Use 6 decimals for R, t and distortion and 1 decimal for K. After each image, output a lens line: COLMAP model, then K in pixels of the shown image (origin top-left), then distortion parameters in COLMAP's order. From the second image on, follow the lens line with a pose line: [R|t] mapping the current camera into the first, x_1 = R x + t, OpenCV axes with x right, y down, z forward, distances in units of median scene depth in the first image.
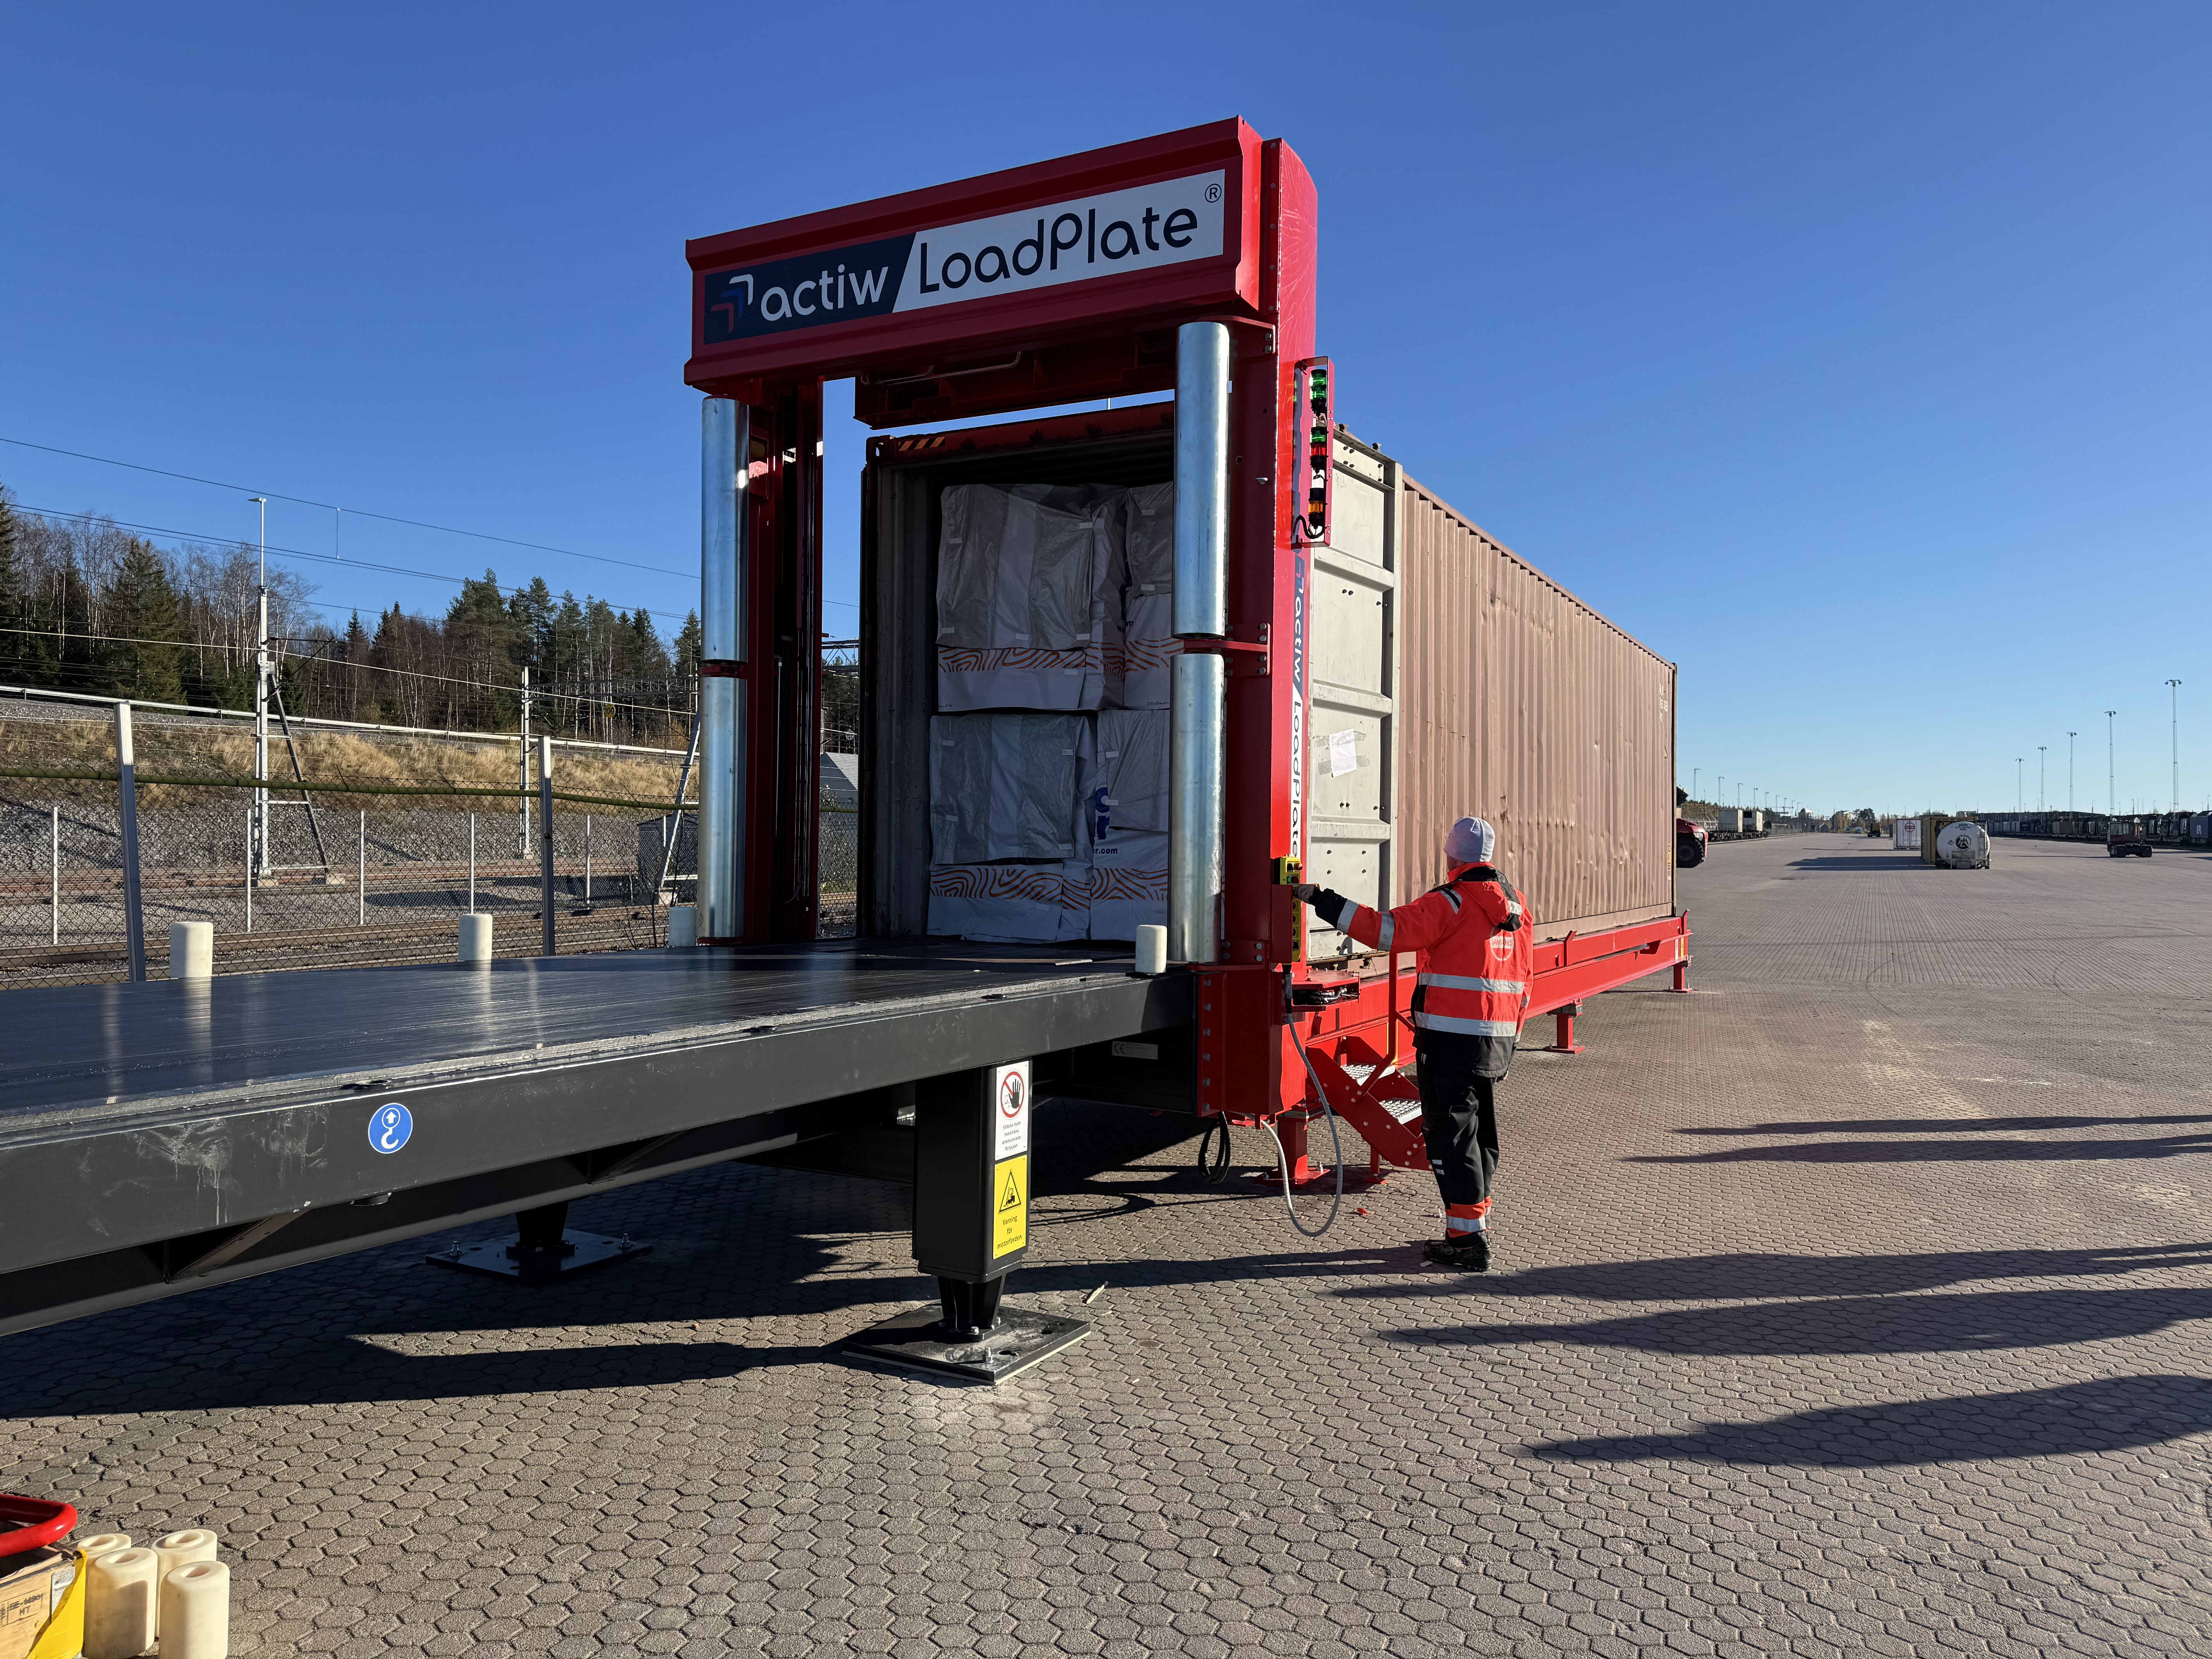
lens RADIAL K [[1572.1, 0, 1096.5], [0, 1572.1, 831.0], [0, 0, 1]] dist [0.085905, -0.000693]
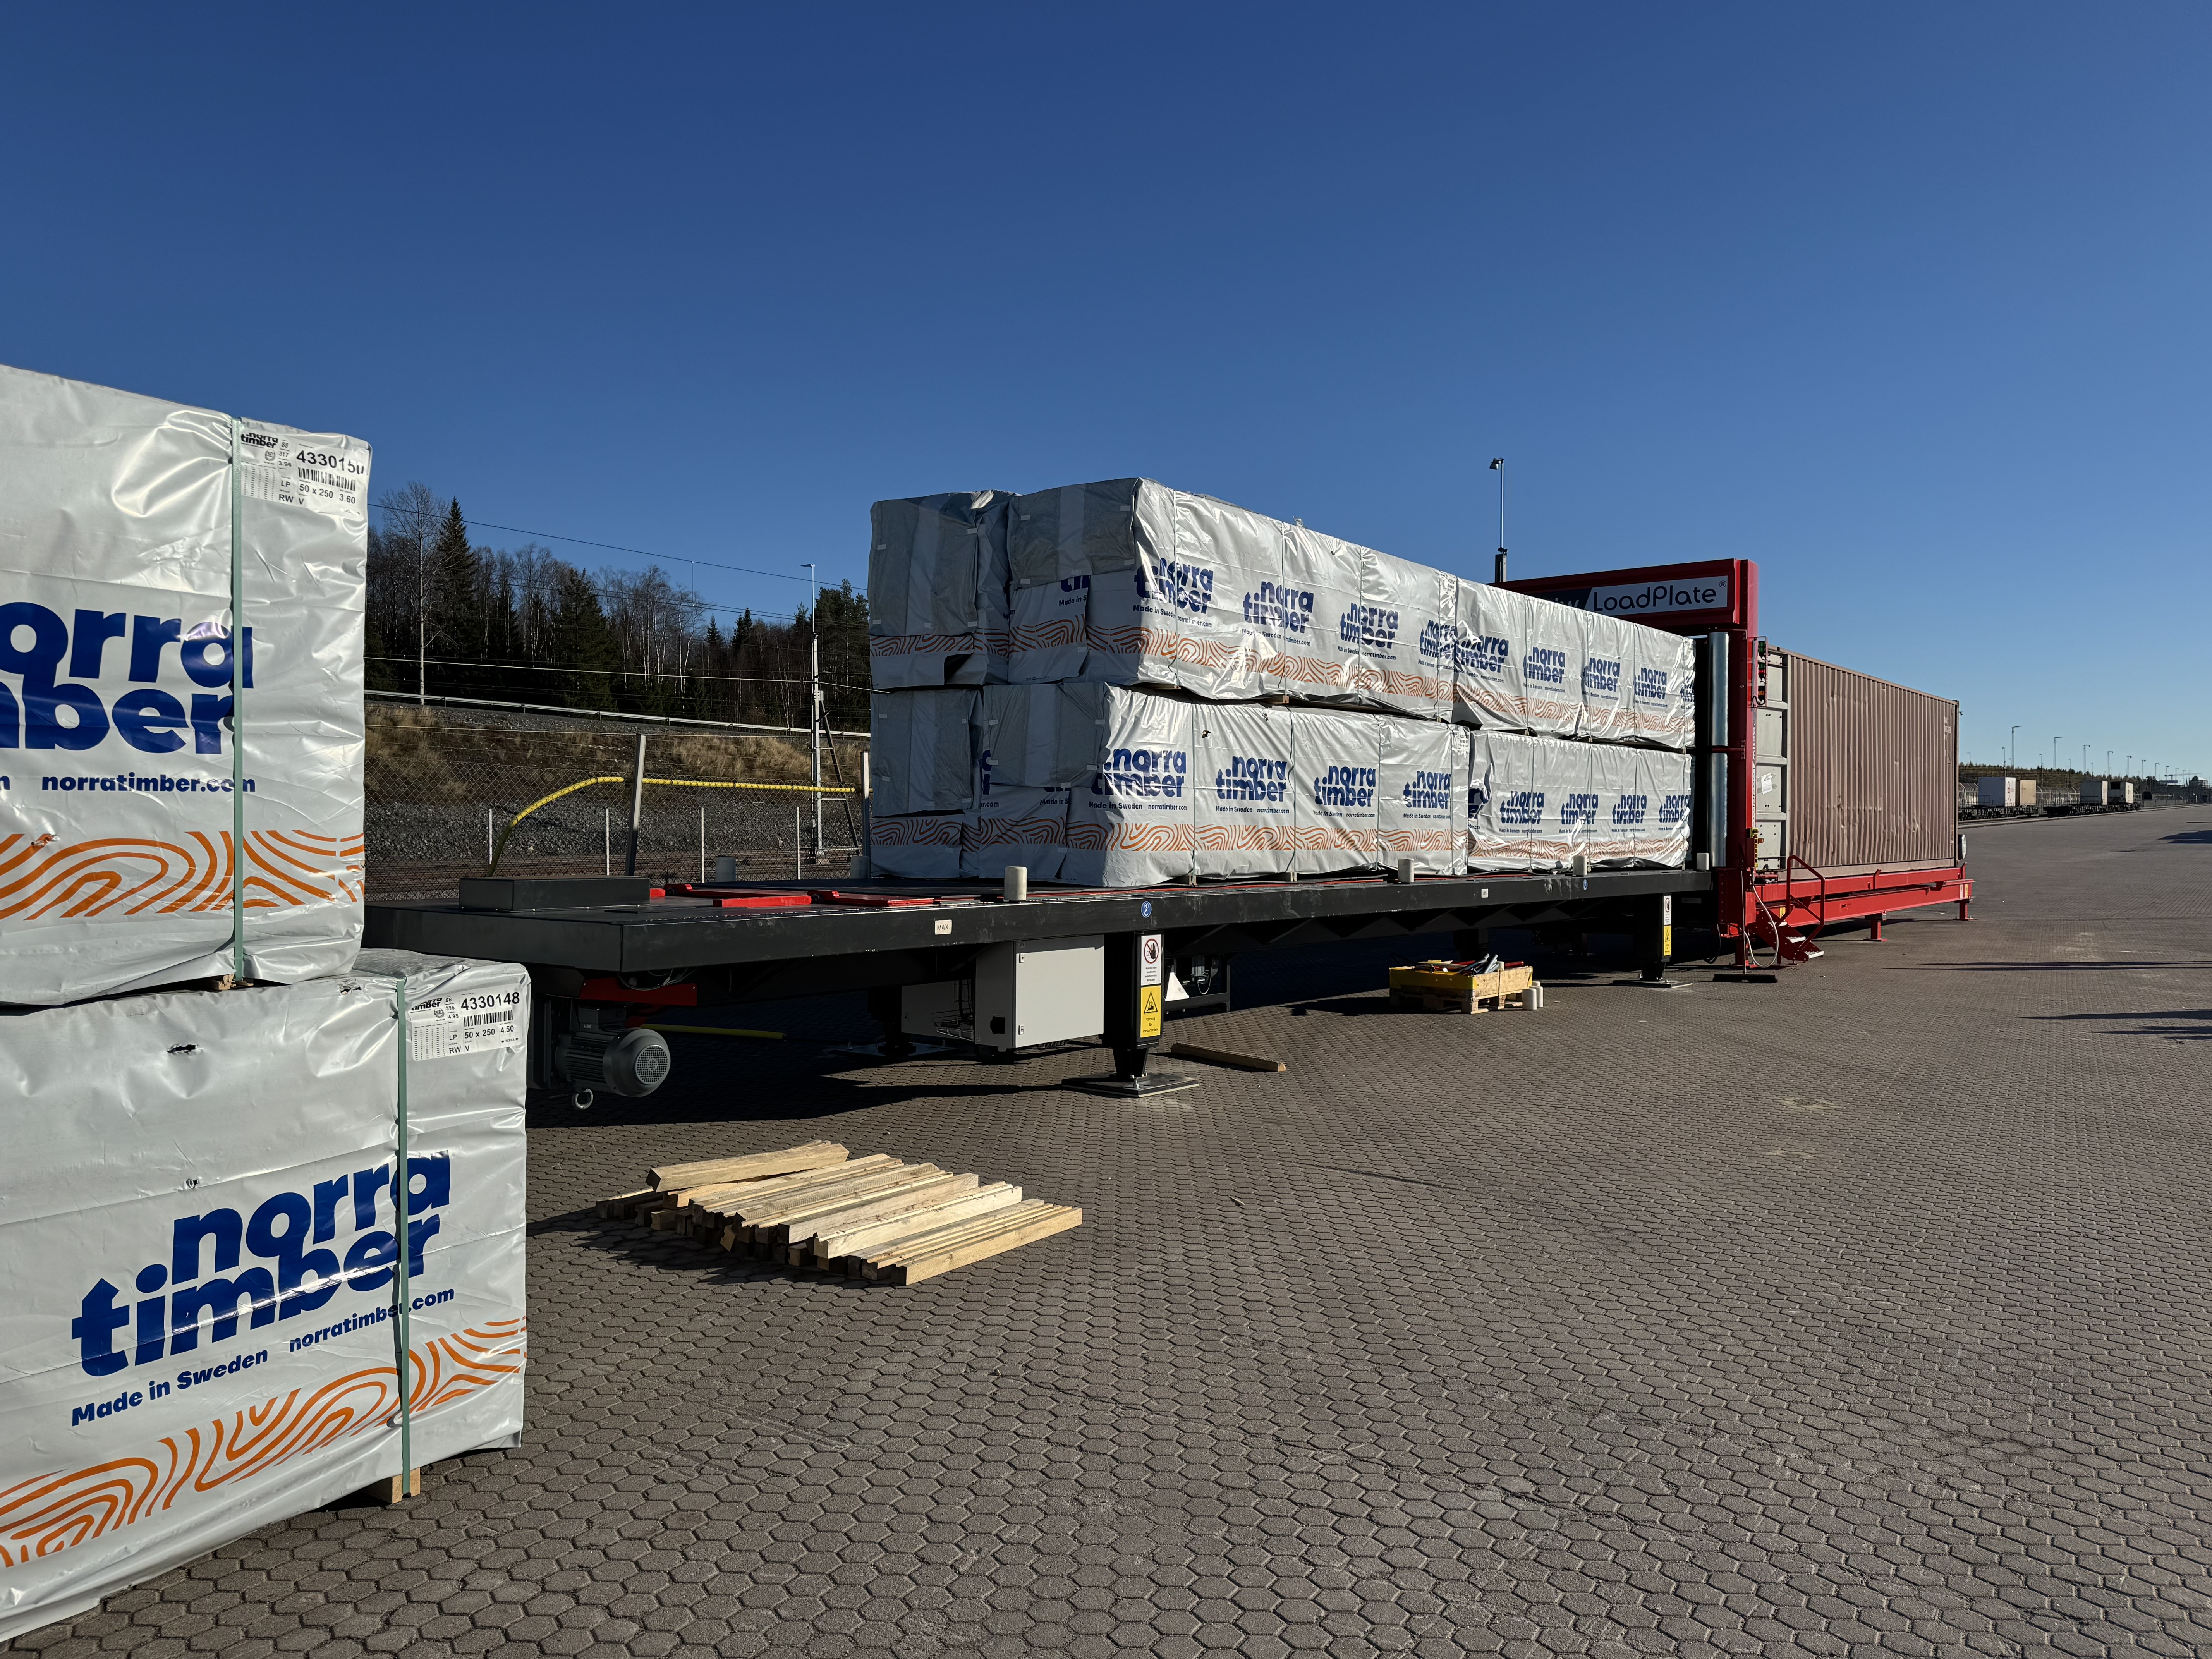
lens RADIAL K [[1656.4, 0, 1115.5], [0, 1656.4, 838.9], [0, 0, 1]] dist [0.083137, 0.000434]
pose [[0.988577, -0.009132, -0.150439, -0.247194], [0.011508, 0.999822, 0.014928, -0.008779], [0.150276, -0.016489, 0.988507, -0.939657]]
